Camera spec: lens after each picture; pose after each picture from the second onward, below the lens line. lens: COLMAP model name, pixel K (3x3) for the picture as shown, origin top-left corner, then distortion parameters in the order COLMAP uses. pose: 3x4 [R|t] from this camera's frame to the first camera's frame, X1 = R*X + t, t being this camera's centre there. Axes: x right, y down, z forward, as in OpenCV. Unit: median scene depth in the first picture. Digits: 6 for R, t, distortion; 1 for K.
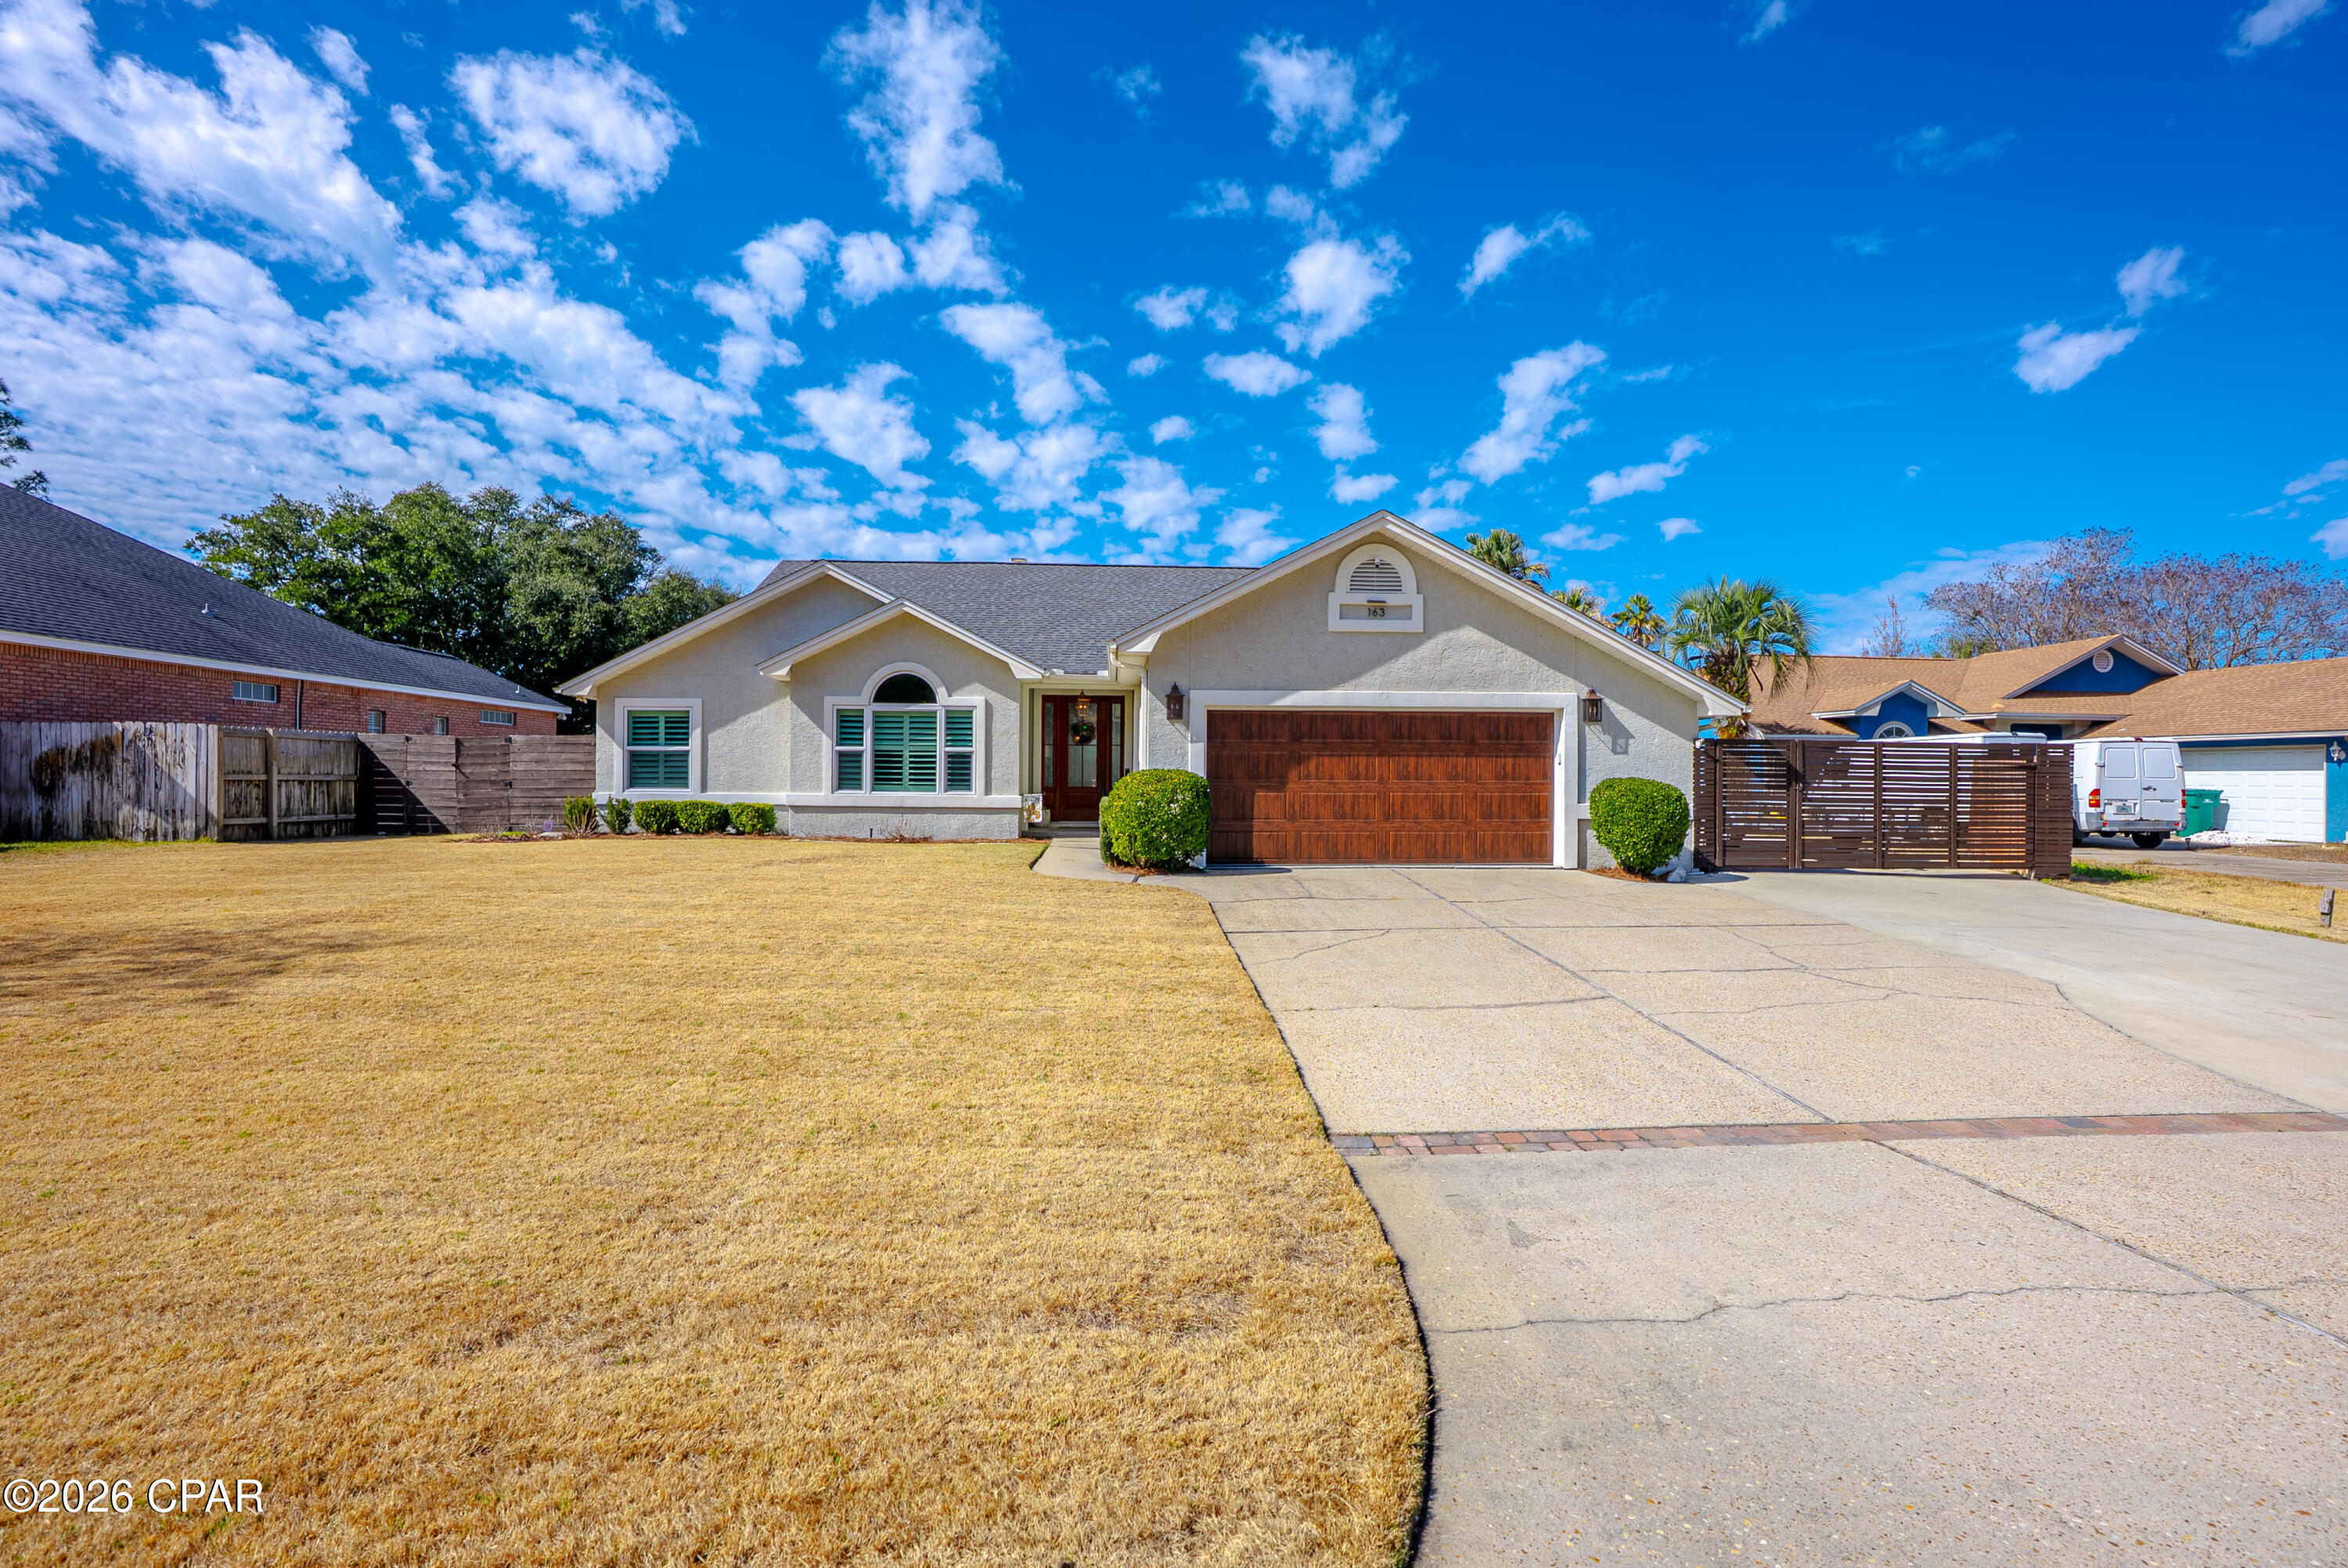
lens RADIAL K [[1096.6, 0, 1173.1], [0, 1096.6, 778.9], [0, 0, 1]] dist [-0.072957, 0.030520]
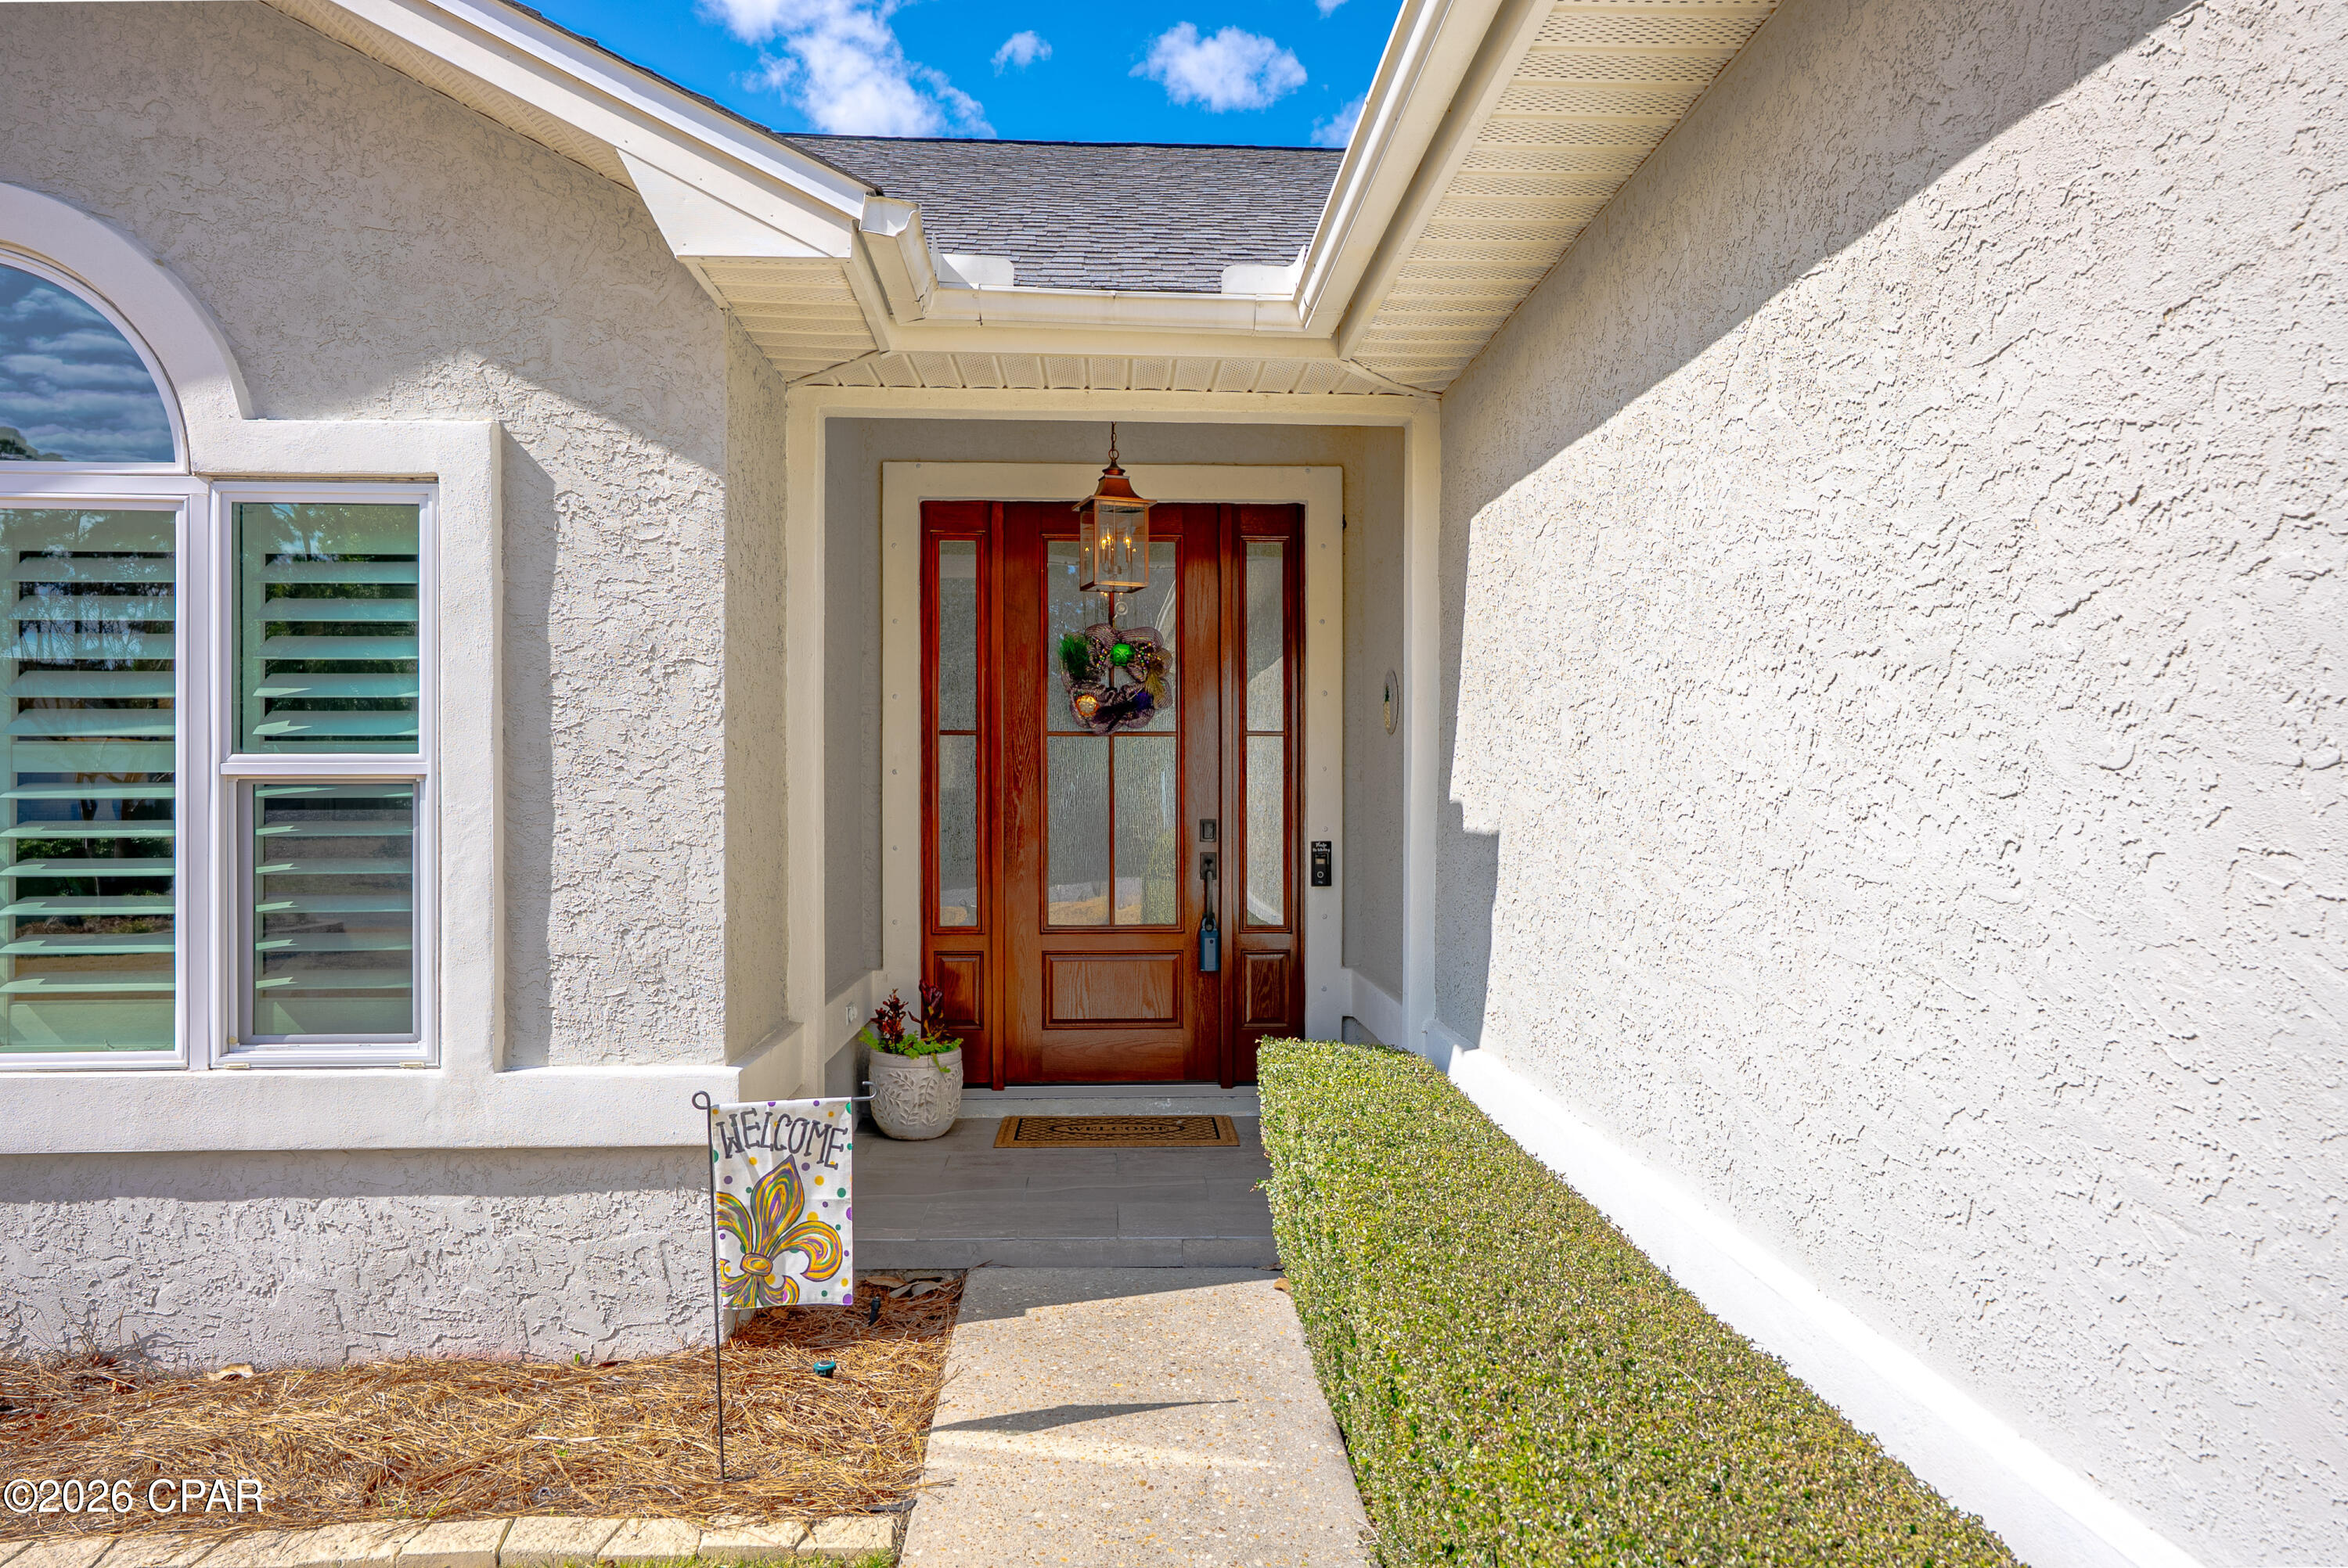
lens RADIAL K [[1491.1, 0, 1174.0], [0, 1491.1, 784.0], [0, 0, 1]] dist [-0.000056, -0.000017]
pose [[0.999805, -0.011520, -0.016046, -0.073945], [0.011542, 0.999933, 0.001246, -0.023703], [0.016031, -0.001431, 0.999870, 0.792135]]
